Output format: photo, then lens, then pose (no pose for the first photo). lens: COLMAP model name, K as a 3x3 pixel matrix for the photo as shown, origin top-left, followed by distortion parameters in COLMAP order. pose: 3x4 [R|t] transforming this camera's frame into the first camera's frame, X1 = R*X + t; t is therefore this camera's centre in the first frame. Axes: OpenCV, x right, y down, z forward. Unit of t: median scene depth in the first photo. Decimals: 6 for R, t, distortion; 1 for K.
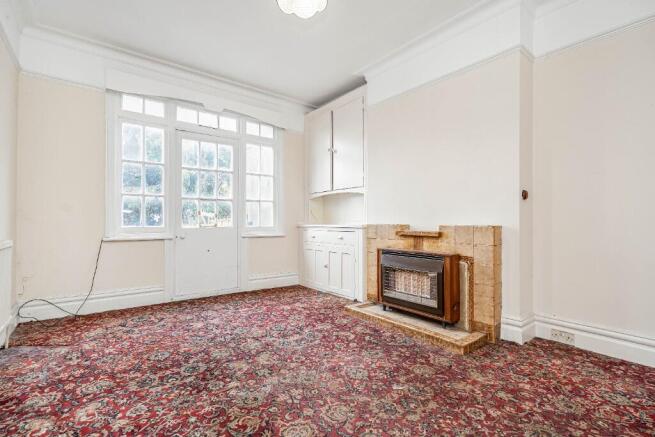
lens RADIAL K [[303.1, 0, 327.5], [0, 303.1, 218.5], [0, 0, 1]] dist [0.000784, 0.000103]
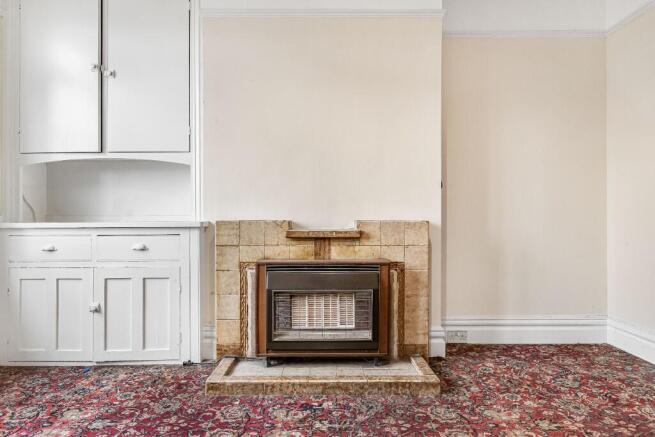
lens RADIAL K [[383.7, 0, 327.5], [0, 383.7, 218.5], [0, 0, 1]] dist [-0.006354, -0.000825]
pose [[0.616825, -0.005193, 0.787083, -0.347732], [-0.006039, 0.999918, 0.011329, 0.006286], [-0.787077, -0.011741, 0.616743, 0.478682]]
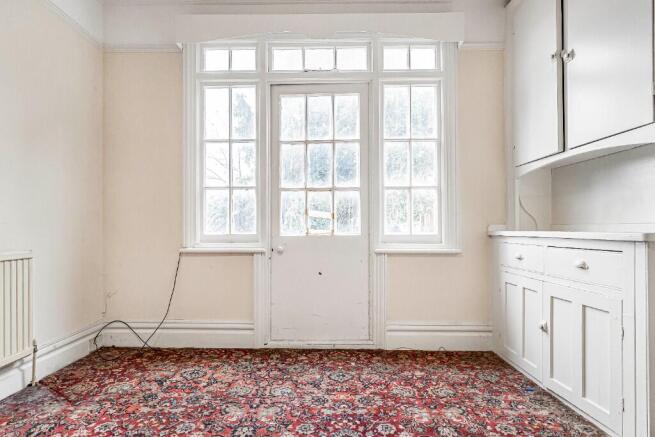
lens RADIAL K [[373.0, 0, 327.1], [0, 373.0, 230.3], [0, 0, 1]] dist [-0.004482, -0.000540]
pose [[0.784197, 0.002923, -0.620505, 0.111975], [0.008876, 0.999834, 0.015928, 0.009205], [0.620448, -0.017999, 0.784041, 0.553051]]
